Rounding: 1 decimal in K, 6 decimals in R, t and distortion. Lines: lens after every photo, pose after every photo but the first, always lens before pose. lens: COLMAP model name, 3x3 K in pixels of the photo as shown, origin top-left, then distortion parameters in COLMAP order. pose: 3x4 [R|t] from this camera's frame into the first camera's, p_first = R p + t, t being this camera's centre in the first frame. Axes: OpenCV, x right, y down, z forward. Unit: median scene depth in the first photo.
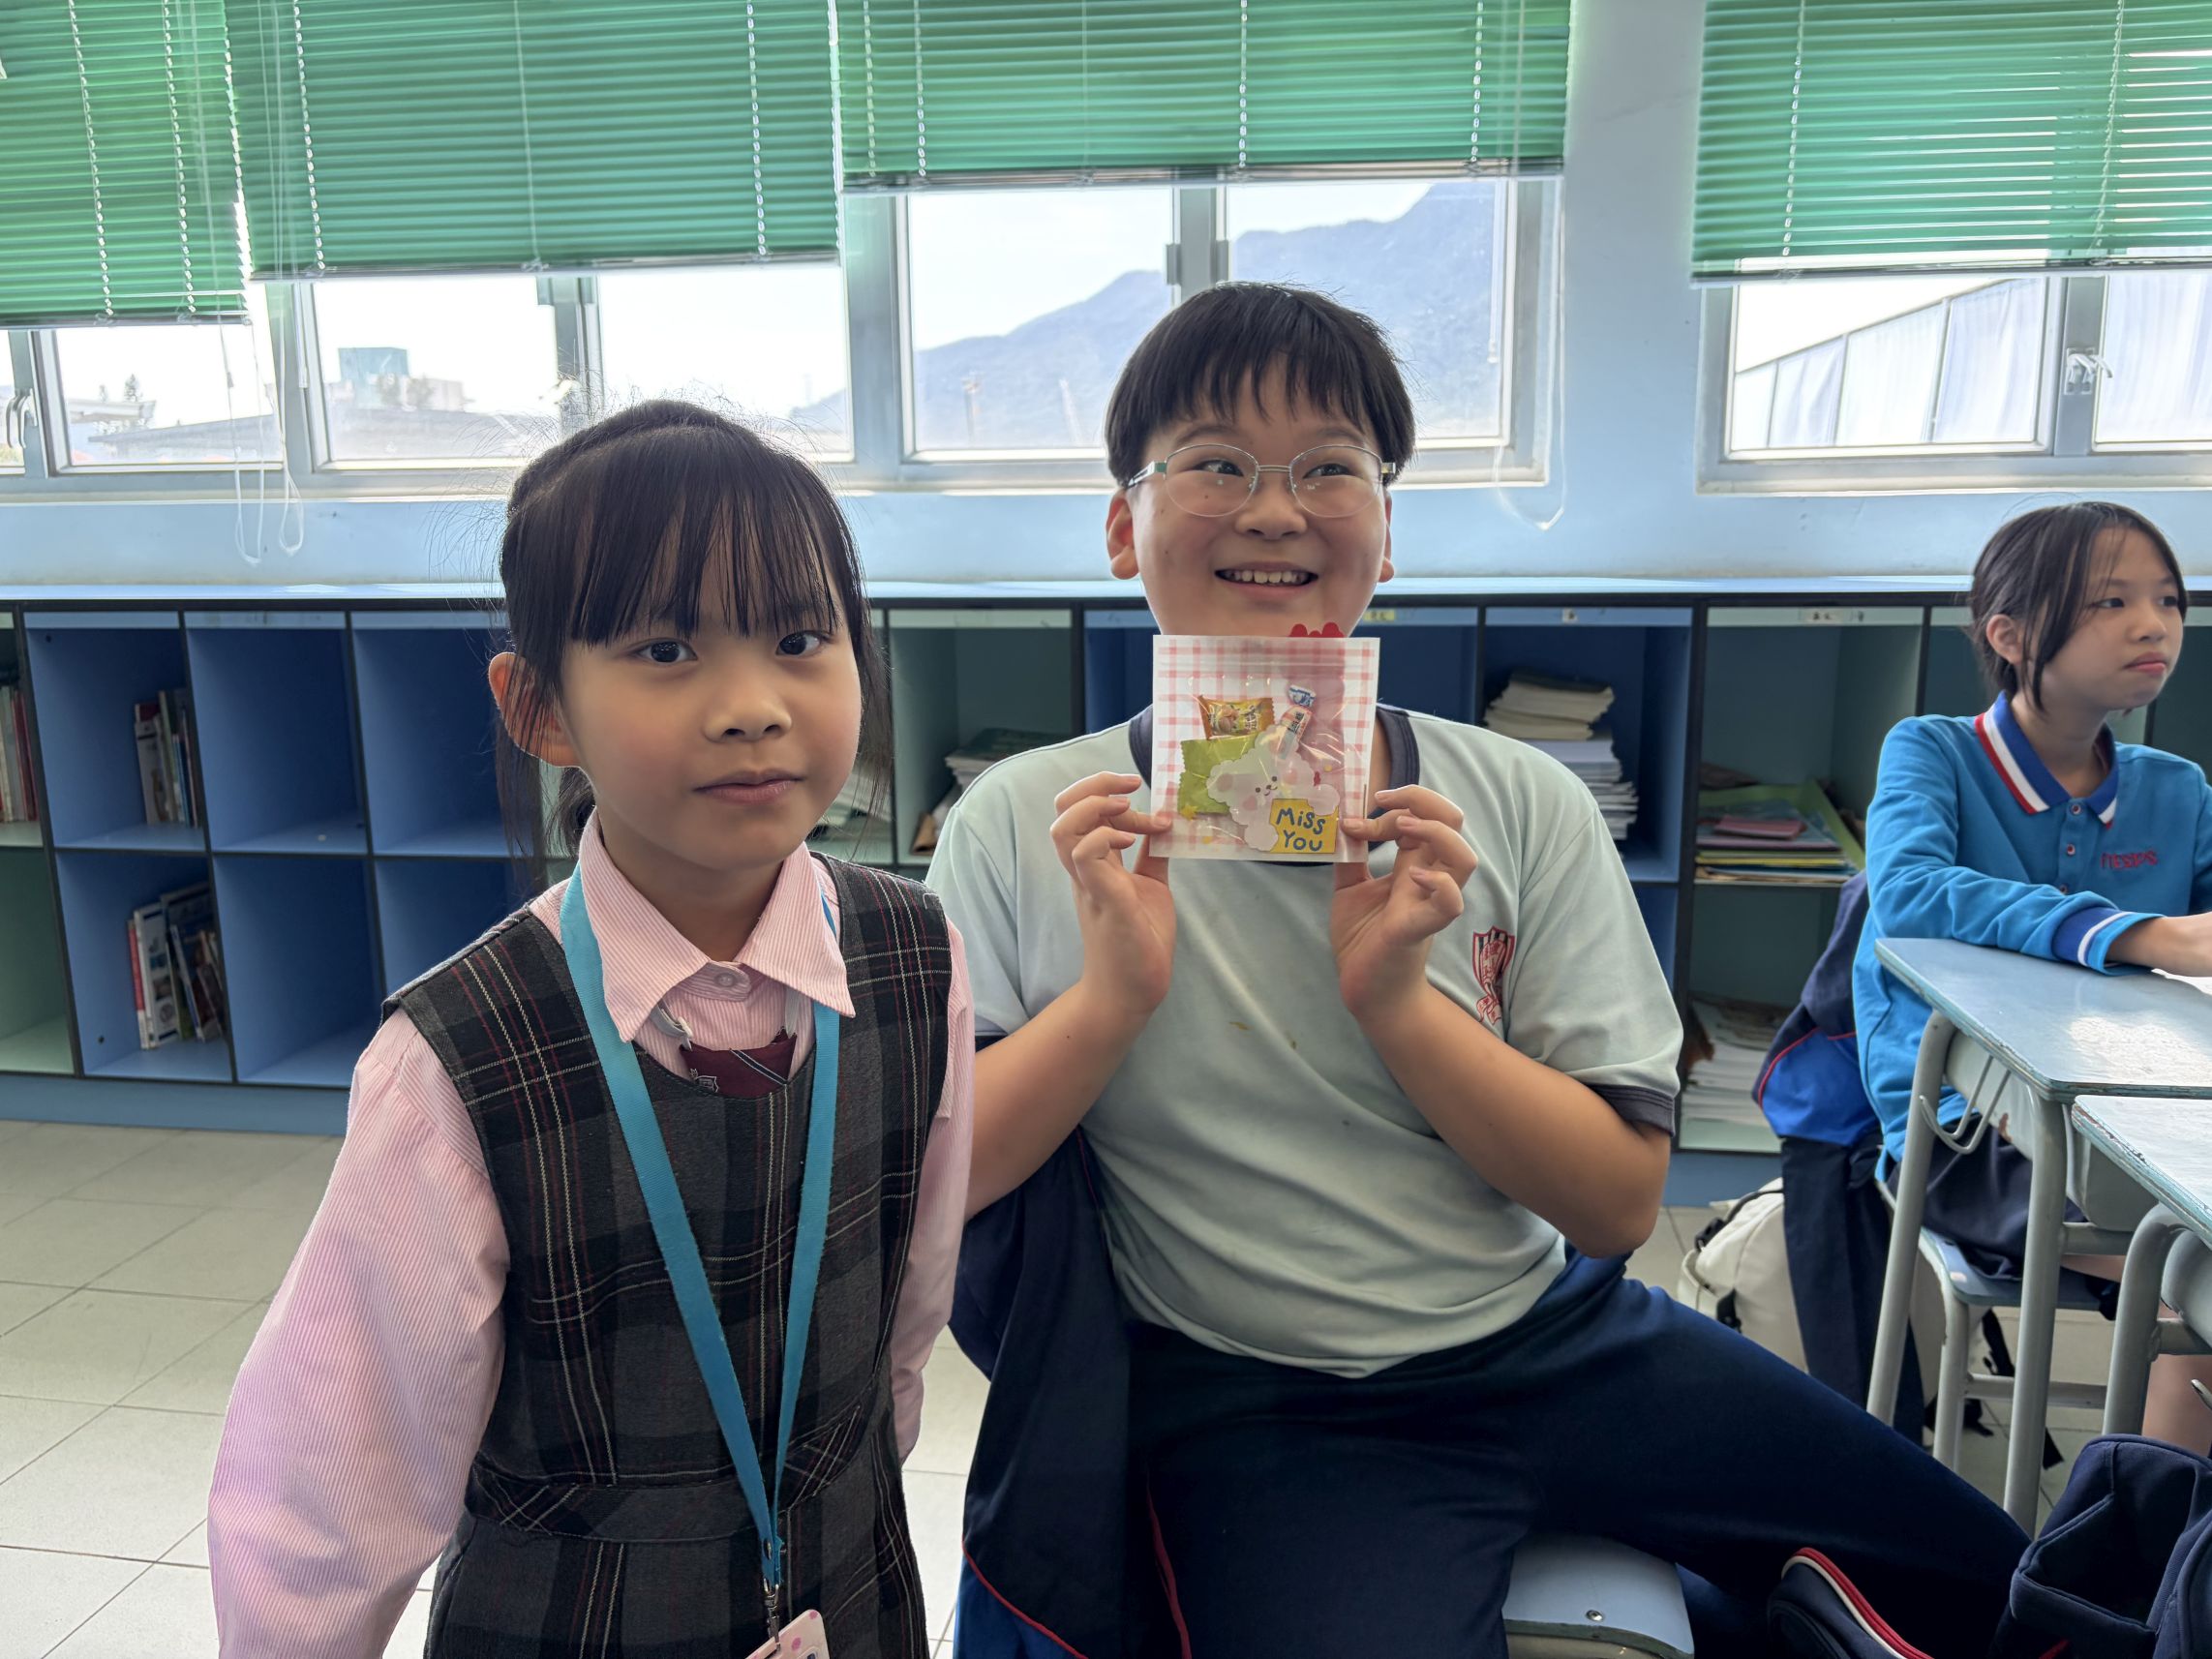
lens RADIAL K [[1716.9, 0, 1107.1], [0, 1716.9, 835.3], [0, 0, 1]] dist [0.047263, -0.049118]
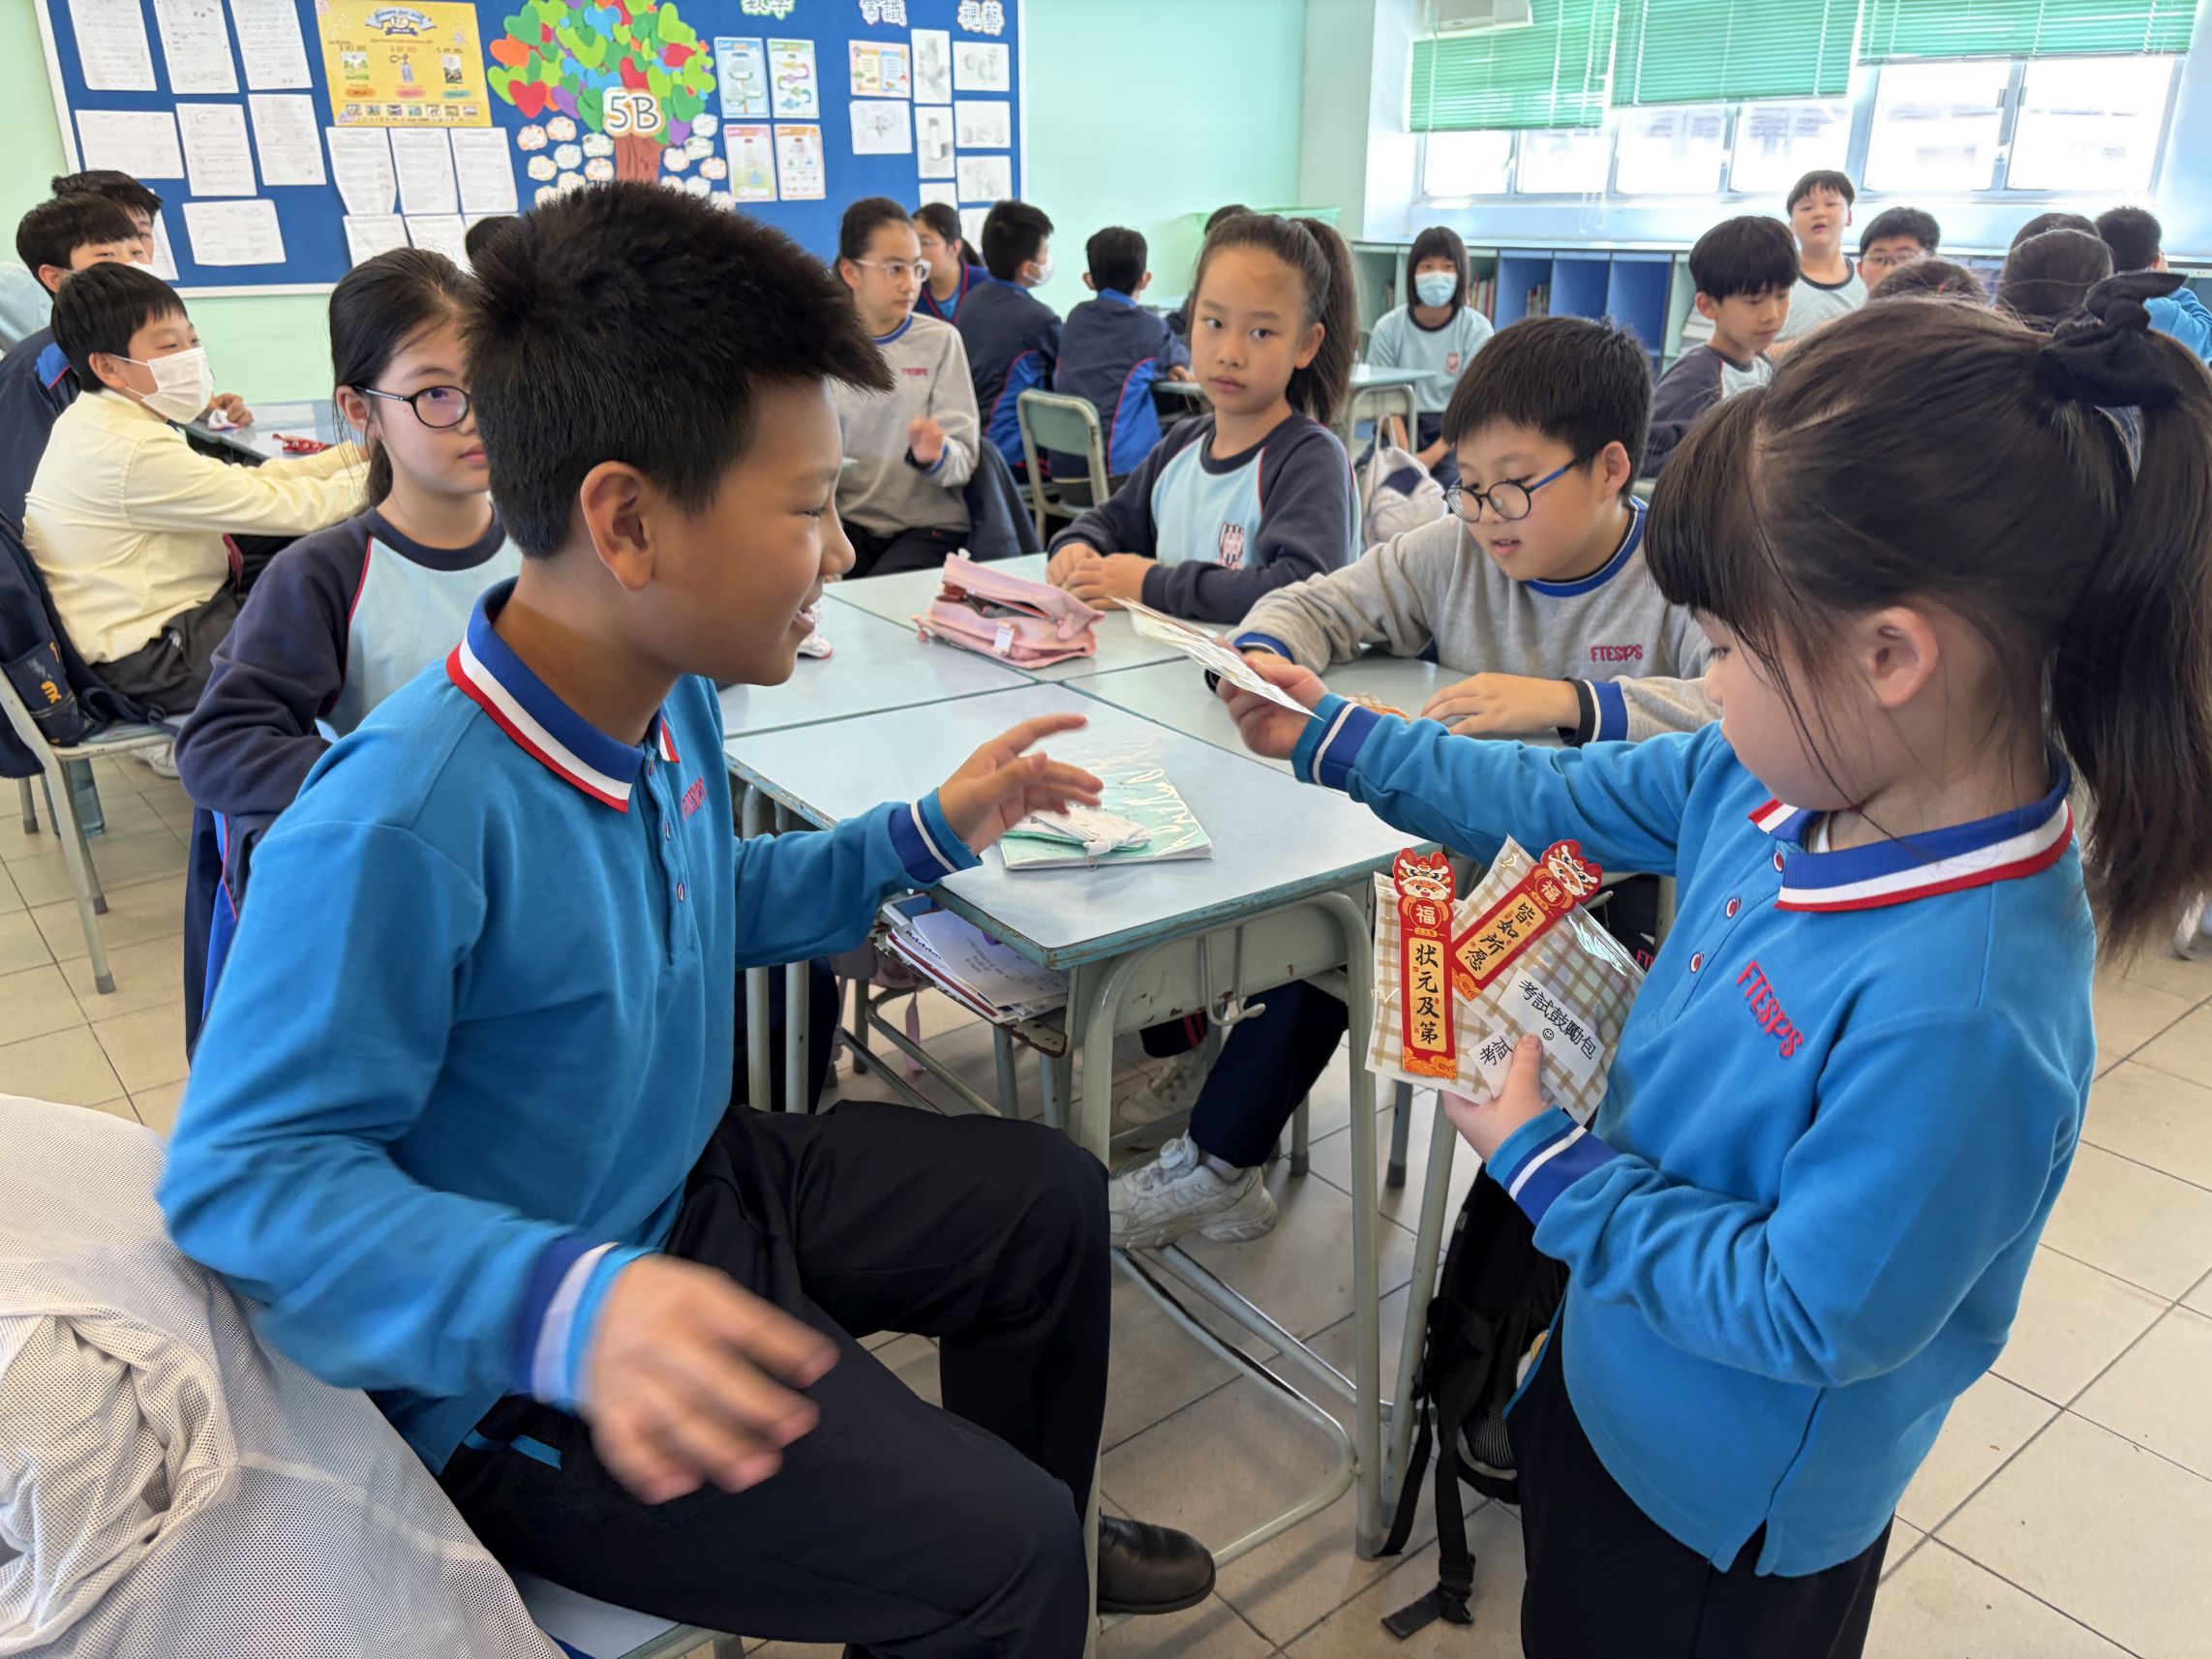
lens RADIAL K [[1716.9, 0, 1103.8], [0, 1716.9, 835.8], [0, 0, 1]] dist [0.047263, -0.049118]
pose [[0.743335, 0.247824, -0.621319, 0.777374], [-0.136462, 0.965487, 0.221841, 0.229864], [0.654852, -0.080116, 0.751498, -1.430767]]
